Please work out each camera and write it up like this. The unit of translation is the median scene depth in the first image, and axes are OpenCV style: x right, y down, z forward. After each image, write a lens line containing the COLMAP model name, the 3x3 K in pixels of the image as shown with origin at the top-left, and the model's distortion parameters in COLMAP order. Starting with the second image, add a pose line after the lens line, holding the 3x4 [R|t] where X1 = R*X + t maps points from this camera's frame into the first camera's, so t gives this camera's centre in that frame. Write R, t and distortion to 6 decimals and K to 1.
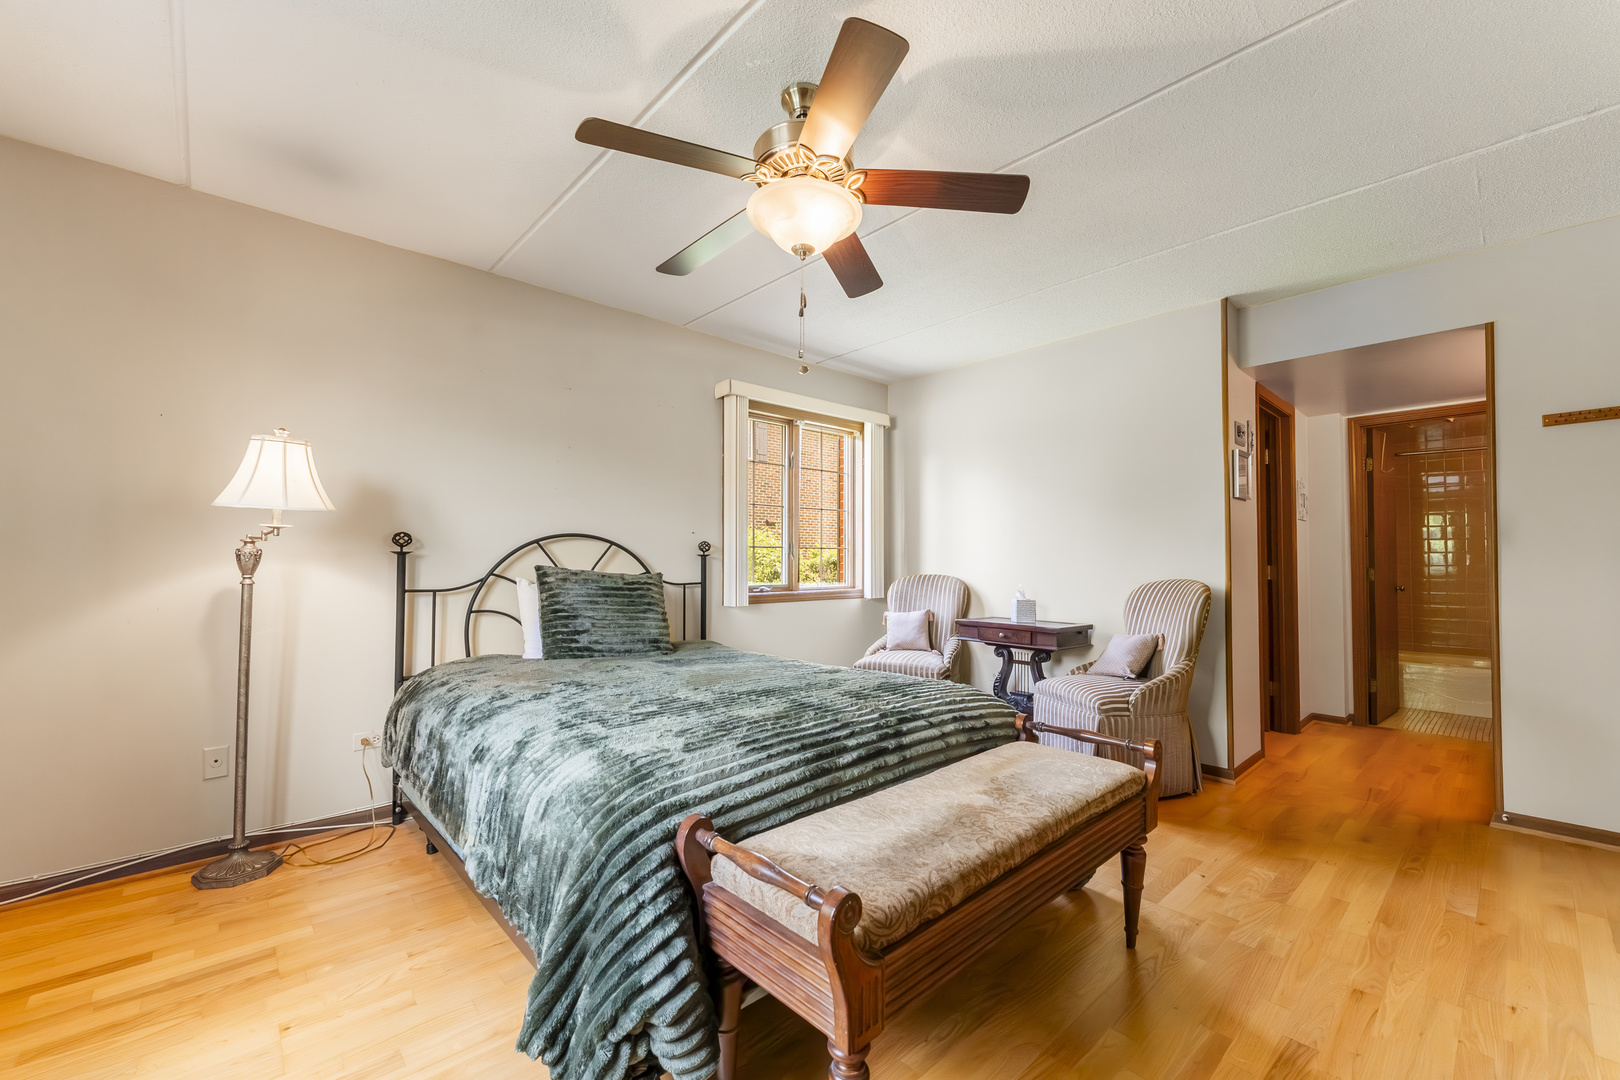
lens RADIAL K [[647.9, 0, 810.2], [0, 647.9, 547.4], [0, 0, 1]] dist [-0.000702, -0.000632]
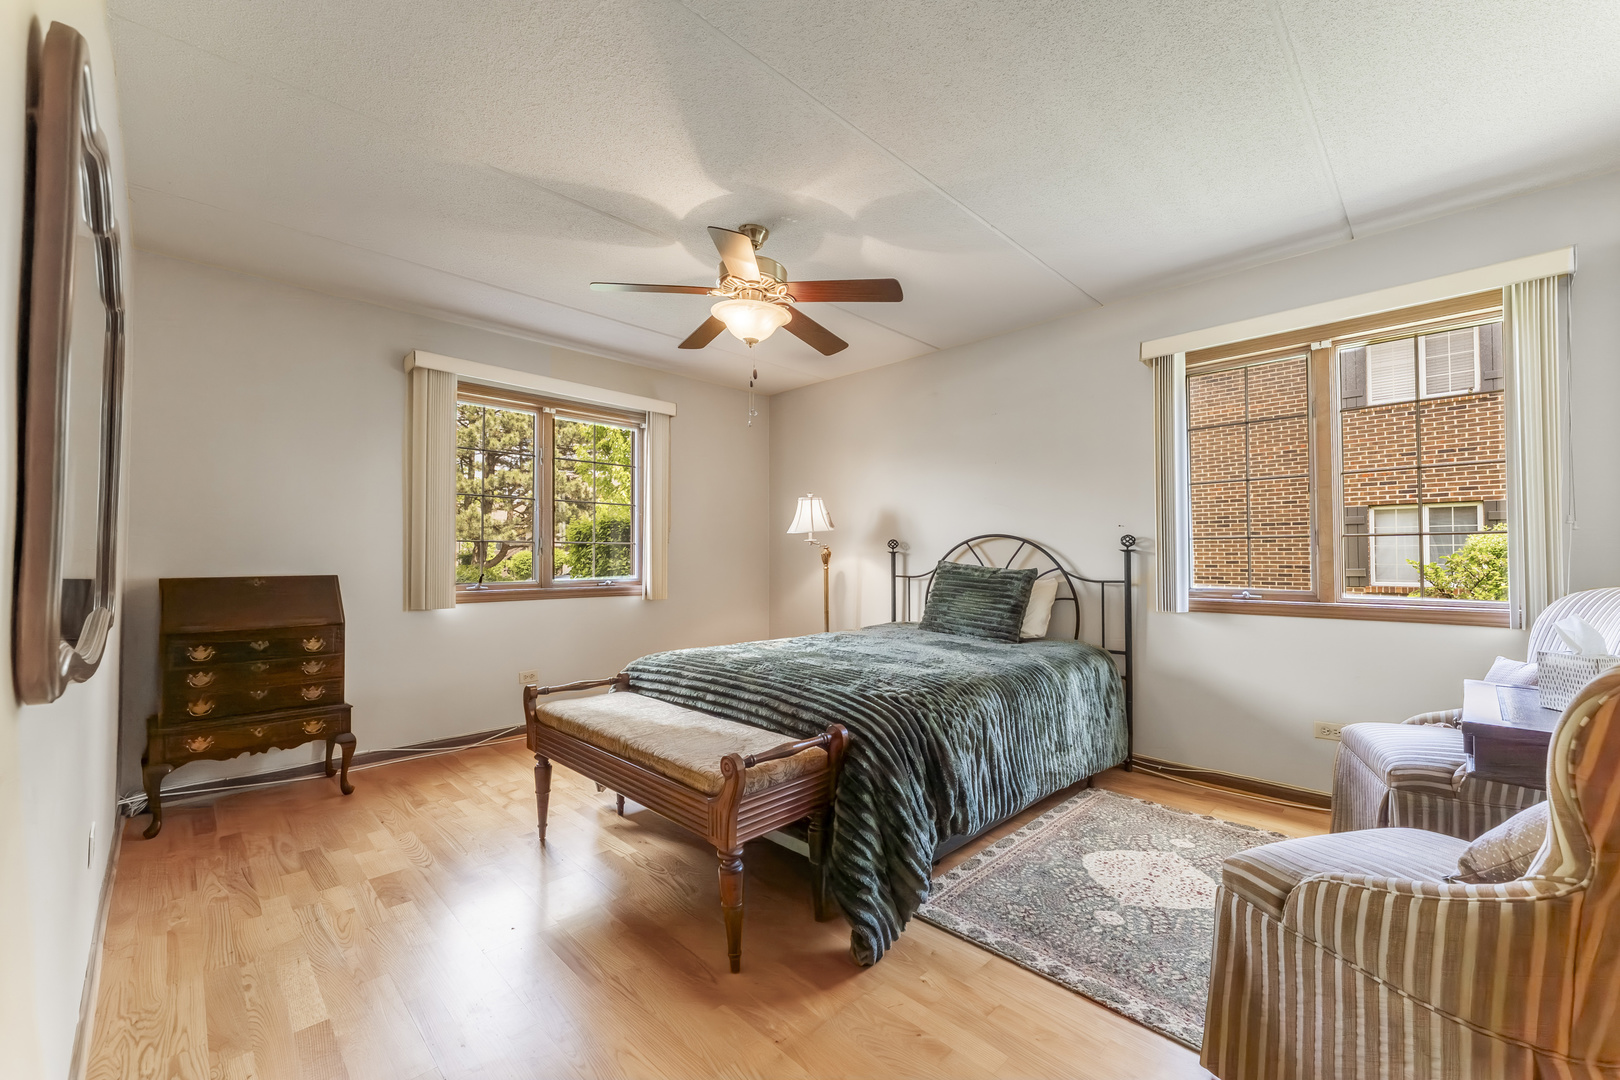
lens RADIAL K [[647.9, 0, 810.4], [0, 647.9, 540.8], [0, 0, 1]] dist [-0.000702, -0.000632]
pose [[0.031971, -0.026248, -0.999144, 0.799426], [0.024038, 0.999386, -0.025485, 0.012901], [0.999200, -0.023202, 0.032582, 0.604492]]
